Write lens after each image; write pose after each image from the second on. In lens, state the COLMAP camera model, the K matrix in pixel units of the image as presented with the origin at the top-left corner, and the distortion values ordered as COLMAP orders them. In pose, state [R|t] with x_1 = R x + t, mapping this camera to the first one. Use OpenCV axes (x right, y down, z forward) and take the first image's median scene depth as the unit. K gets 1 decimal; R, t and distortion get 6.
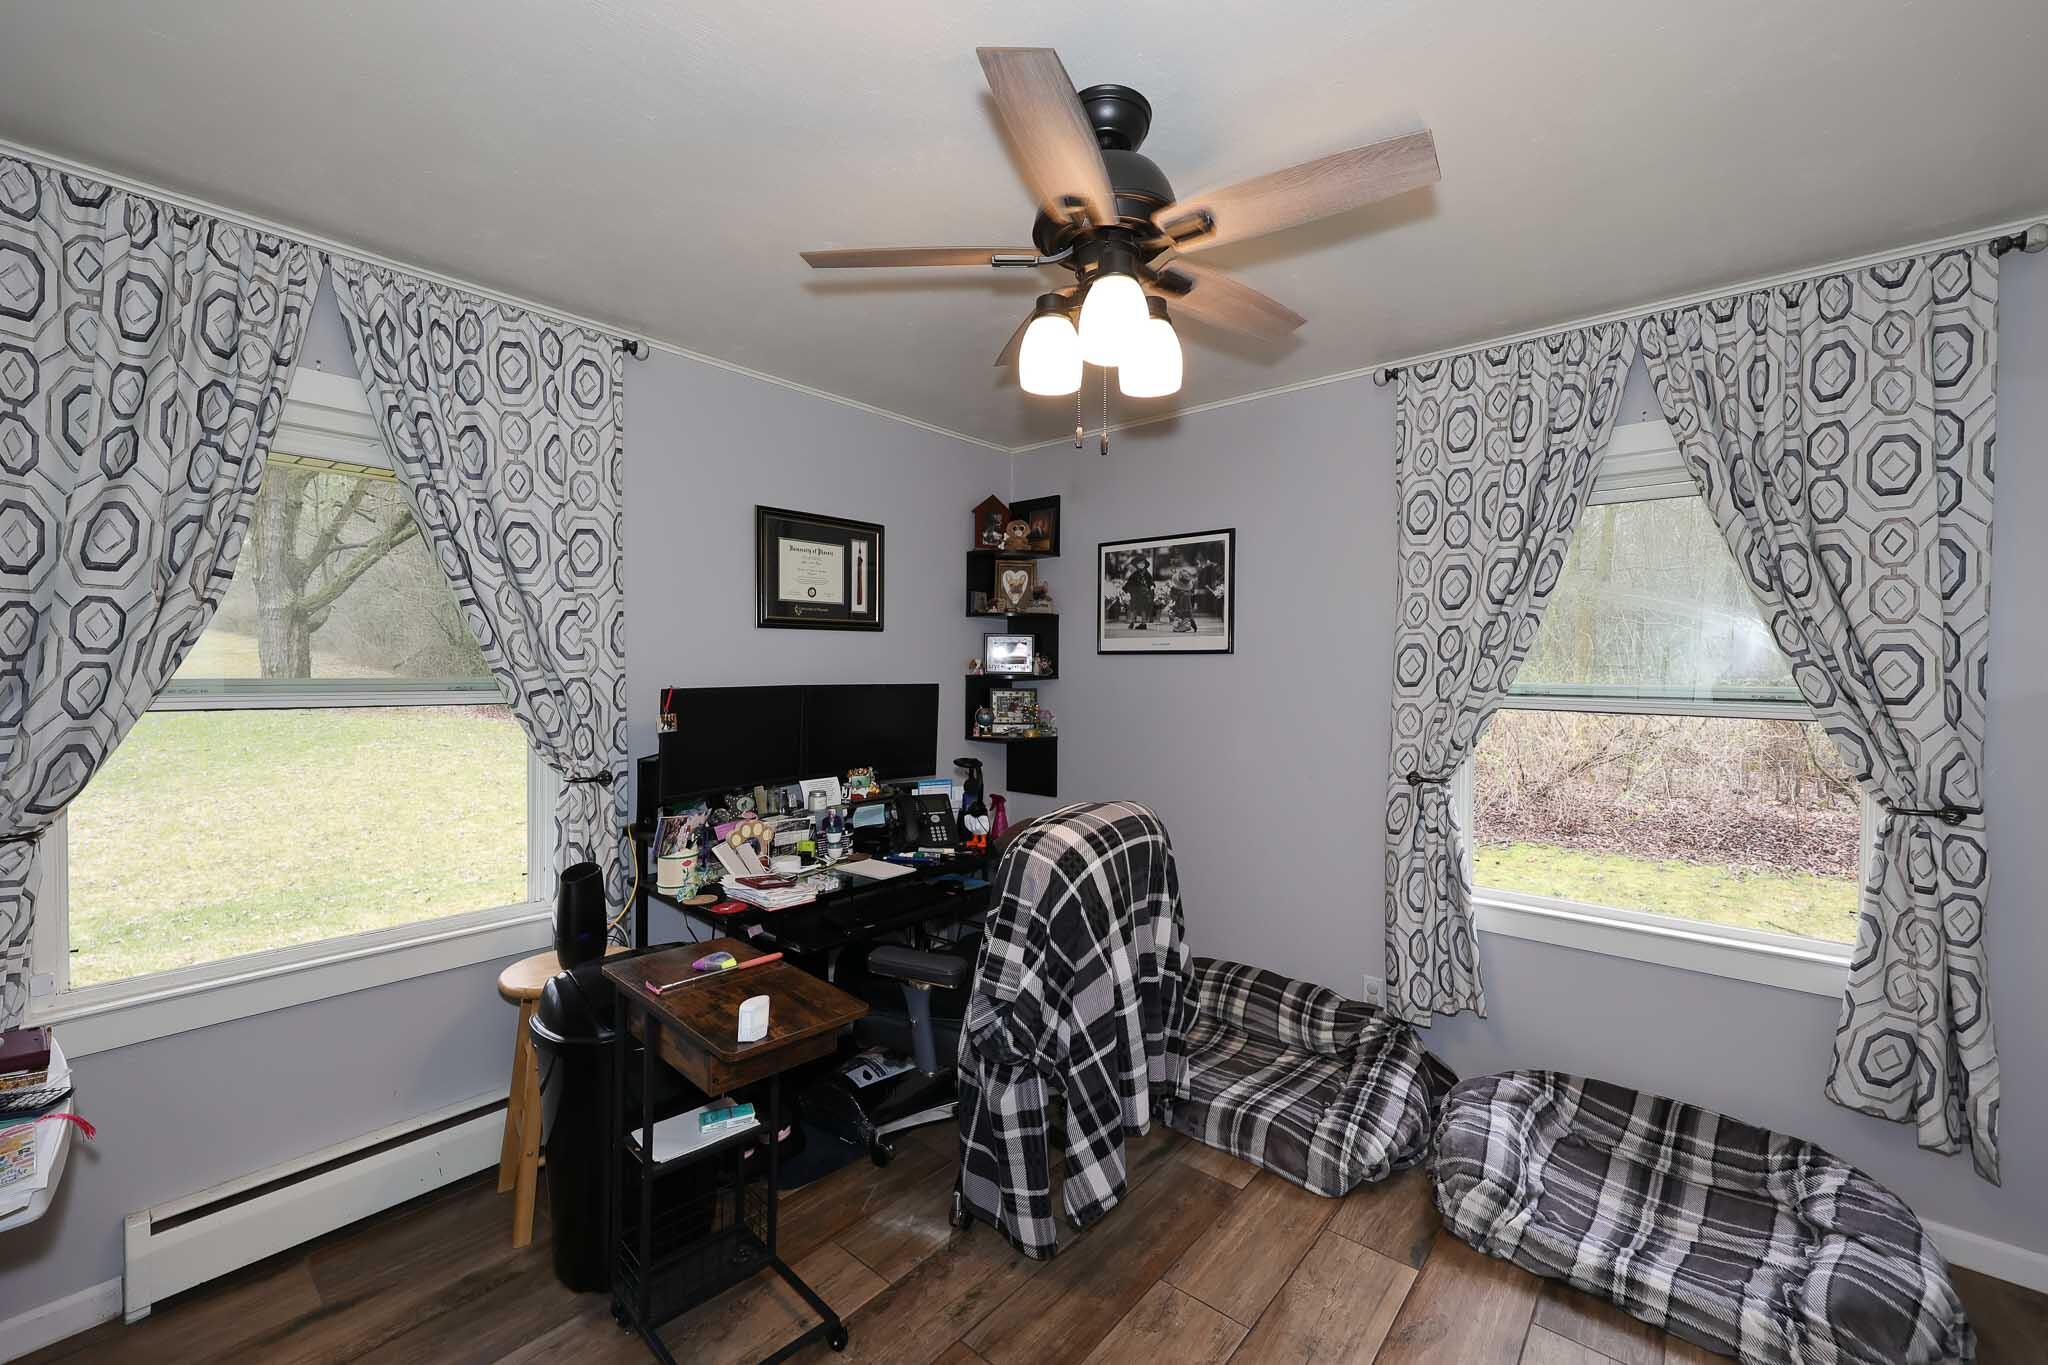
lens RADIAL K [[838.3, 0, 1026.8], [0, 838.3, 666.7], [0, 0, 1]] dist [0.006820, -0.000190]
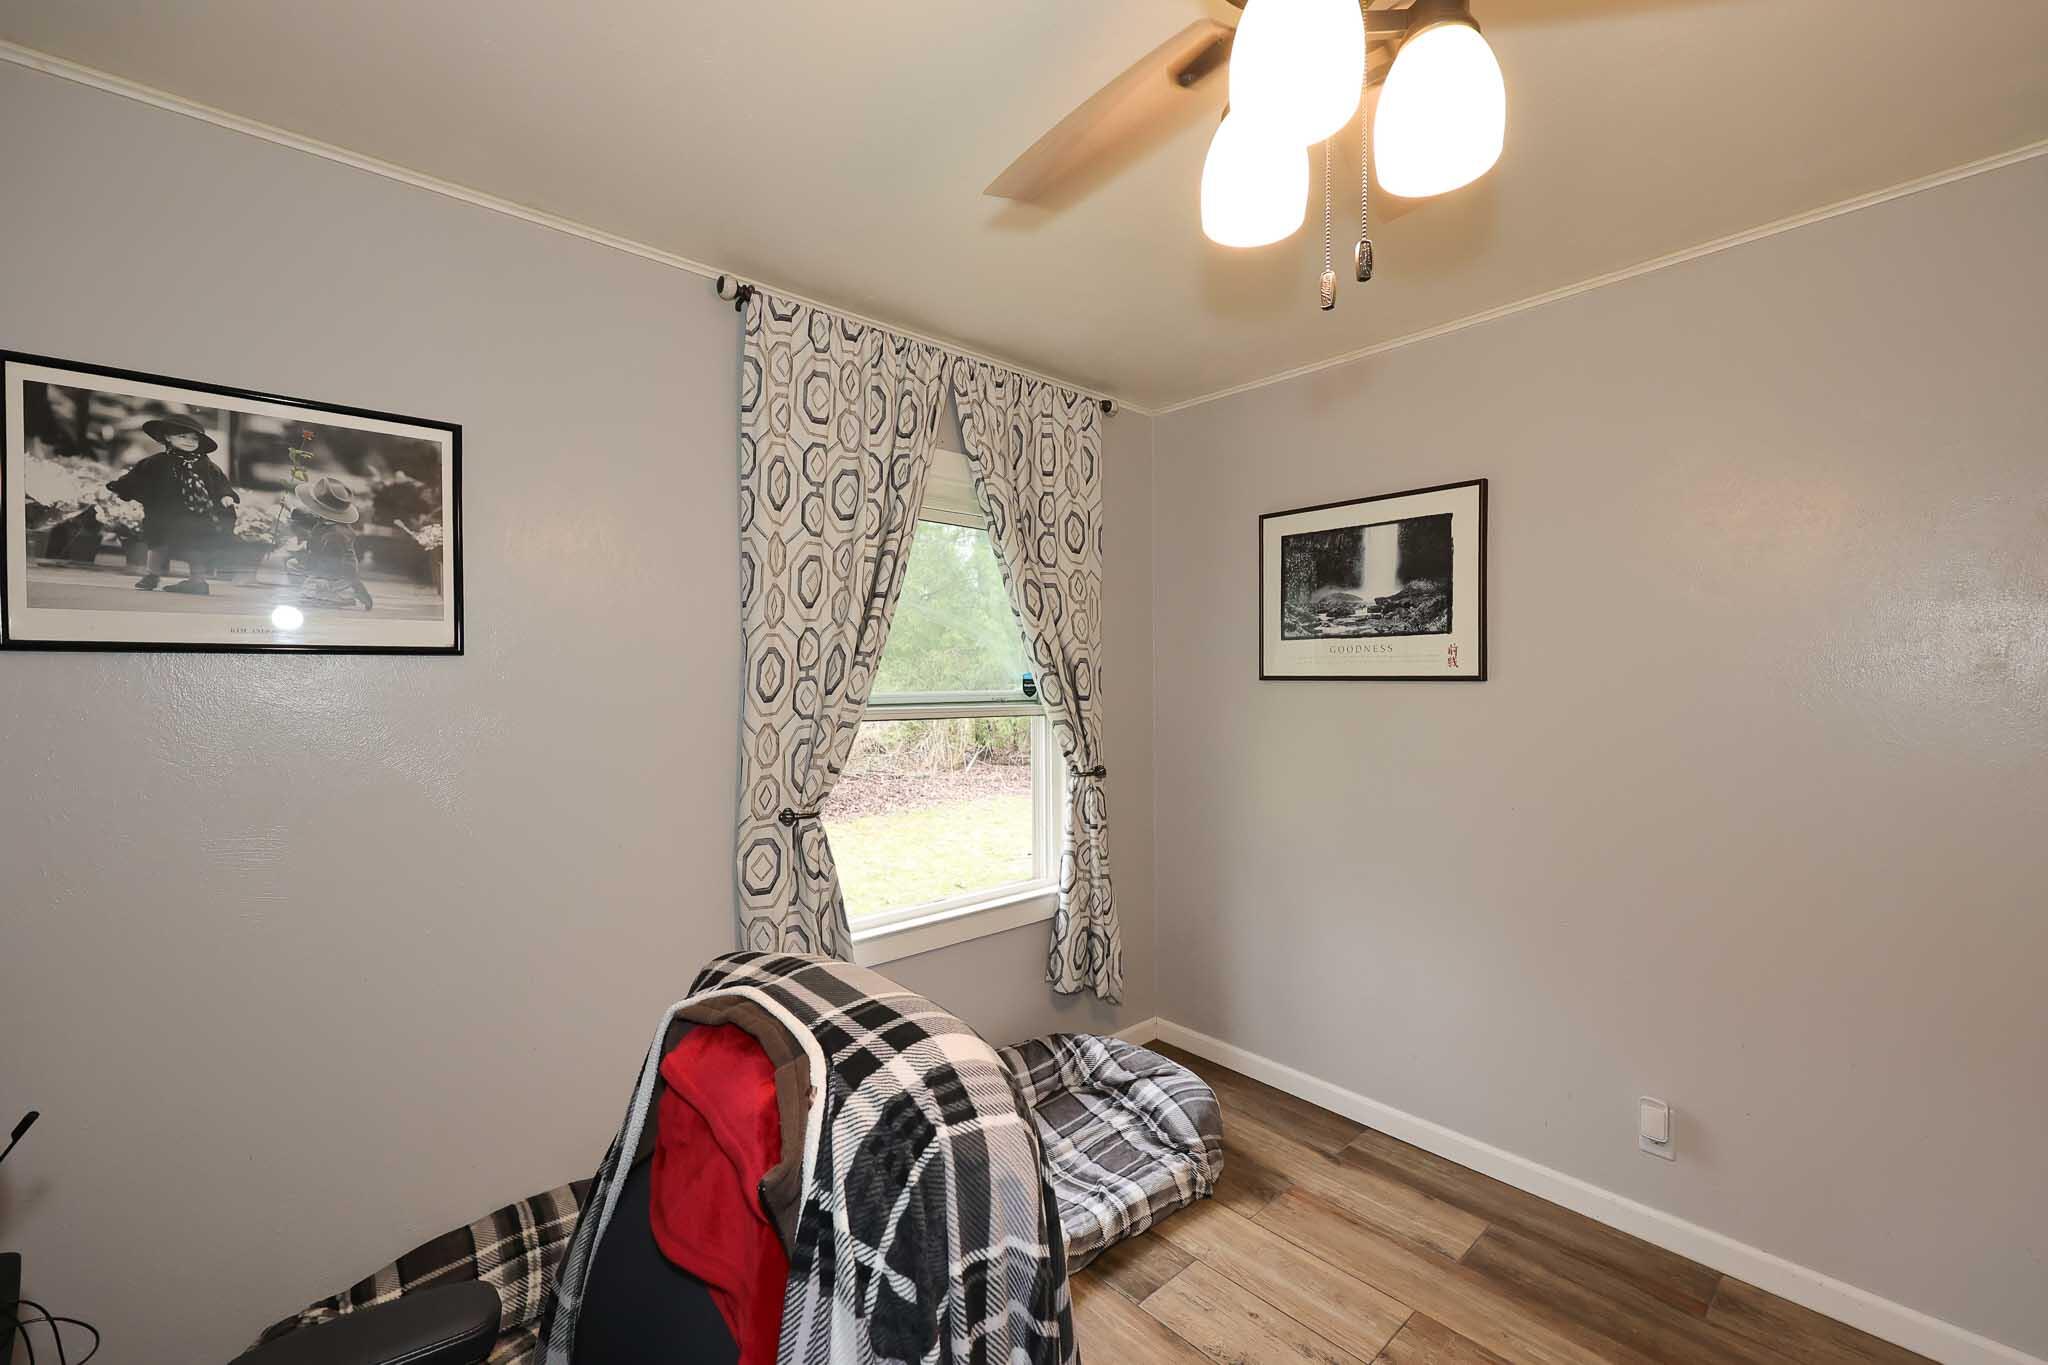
lens RADIAL K [[832.0, 0, 1019.2], [0, 832.0, 678.2], [0, 0, 1]] dist [0.000916, 0.000203]
pose [[0.144958, -0.007765, 0.989407, -0.228847], [0.005354, 0.999961, 0.007063, -0.002030], [-0.989423, 0.004274, 0.144994, 0.535427]]
